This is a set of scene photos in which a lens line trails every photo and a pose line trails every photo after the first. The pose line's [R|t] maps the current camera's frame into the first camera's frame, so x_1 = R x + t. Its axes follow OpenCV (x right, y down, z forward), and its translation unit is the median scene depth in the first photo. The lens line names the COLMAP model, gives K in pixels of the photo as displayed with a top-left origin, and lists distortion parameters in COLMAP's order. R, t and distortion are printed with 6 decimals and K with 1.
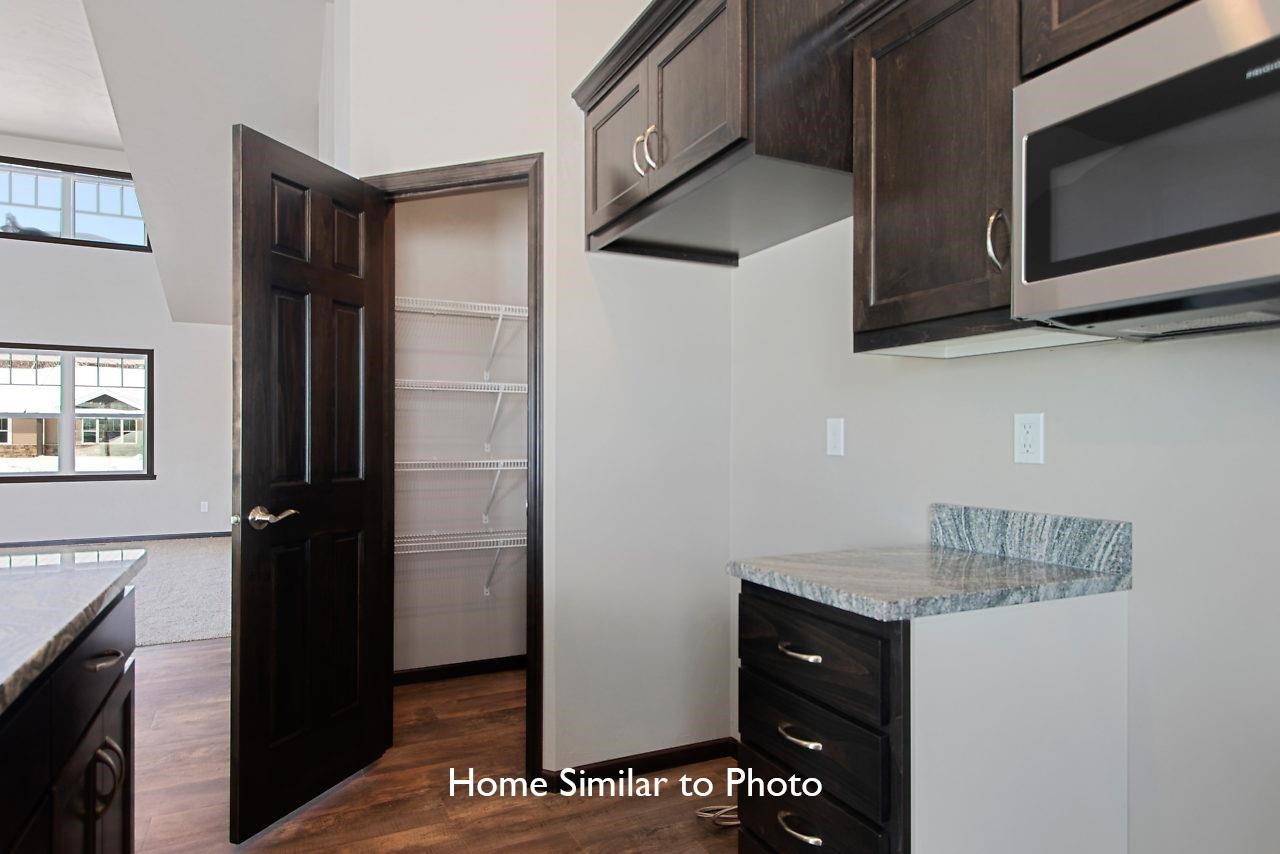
lens RADIAL K [[729.3, 0, 629.3], [0, 729.3, 432.8], [0, 0, 1]] dist [0.007480, -0.002819]
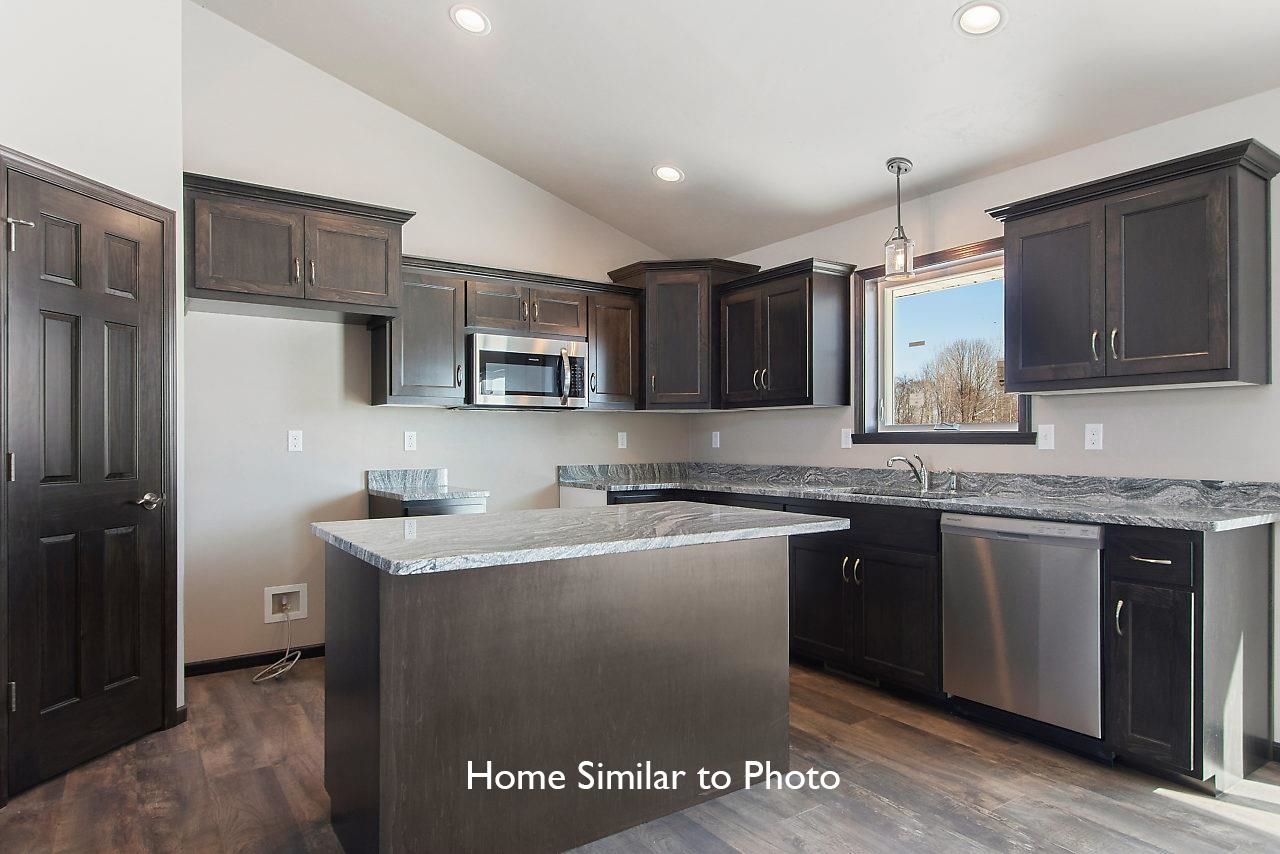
lens RADIAL K [[729.3, 0, 659.5], [0, 729.3, 435.5], [0, 0, 1]] dist [0.007480, -0.002819]
pose [[-0.181781, 0.001003, 0.983339, -2.121682], [-0.008796, 0.999958, -0.002646, -0.013141], [-0.983300, -0.009130, -0.181765, 0.595890]]
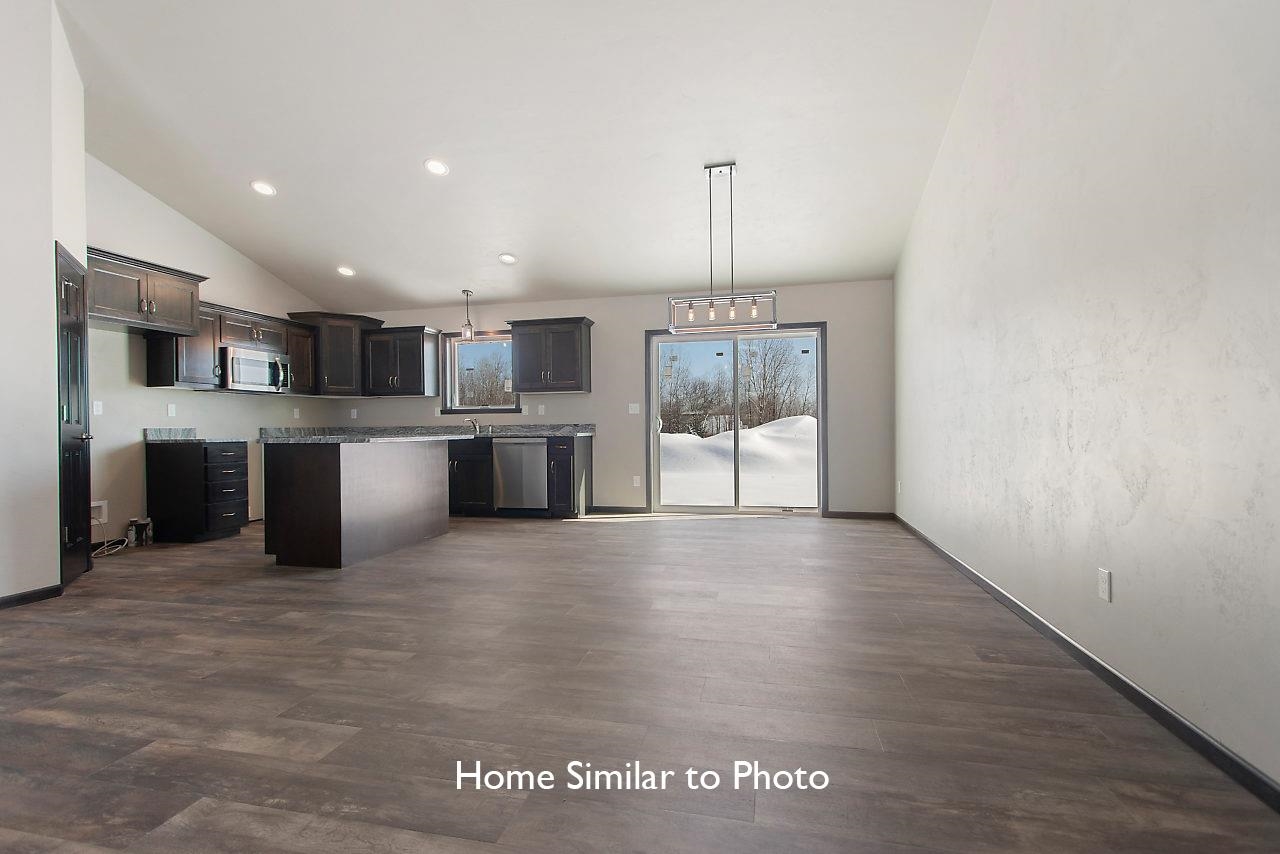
lens RADIAL K [[568.0, 0, 626.5], [0, 568.0, 432.7], [0, 0, 1]] dist [0.004320, 0.000205]
pose [[-0.791466, -0.001559, 0.611212, -3.385798], [0.001725, 0.999987, 0.004785, 0.120964], [-0.611211, 0.004841, -0.791453, 1.952154]]
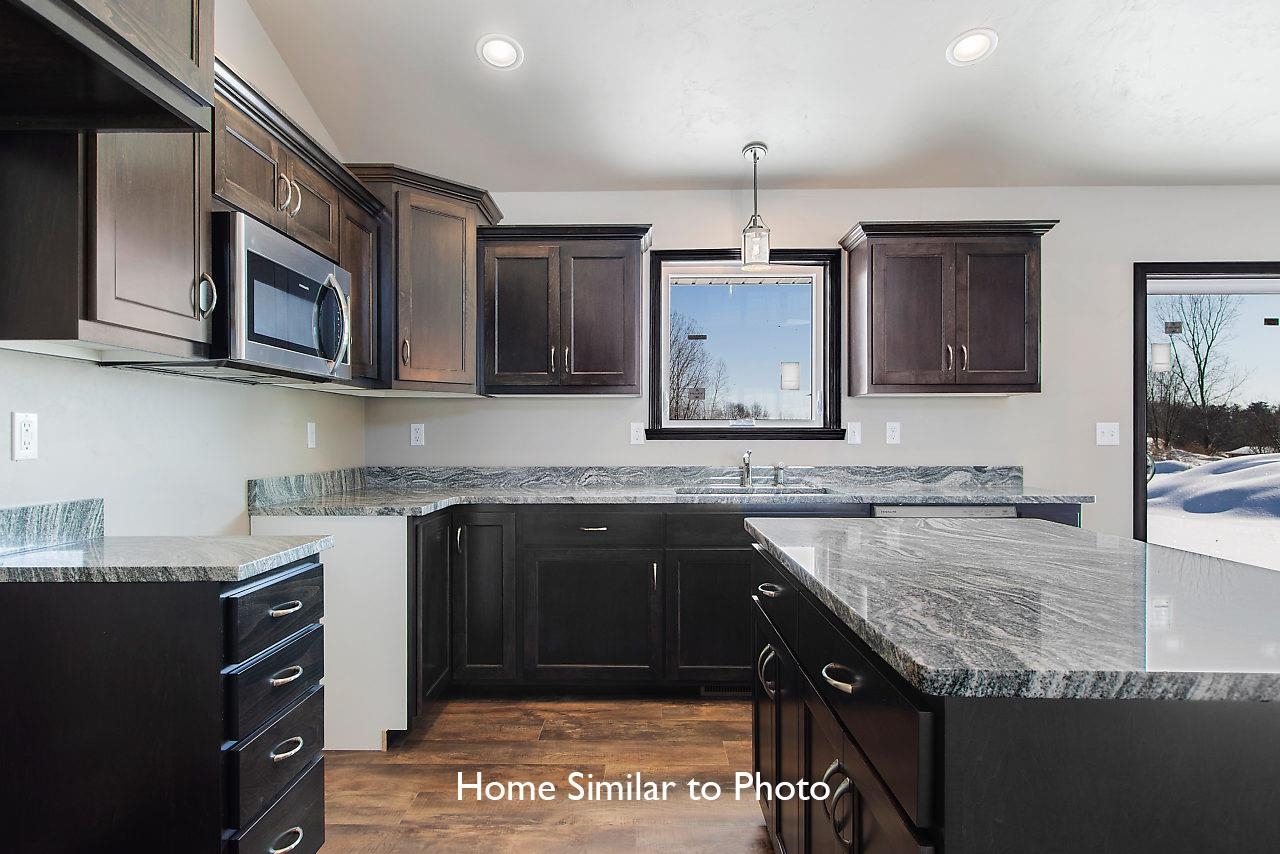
lens RADIAL K [[729.3, 0, 629.7], [0, 729.3, 437.2], [0, 0, 1]] dist [0.007480, -0.002819]
pose [[-0.897524, -0.008107, 0.440892, -0.702475], [-0.010052, 0.999947, -0.002078, 0.001557], [-0.440852, -0.006297, -0.897558, 1.548482]]
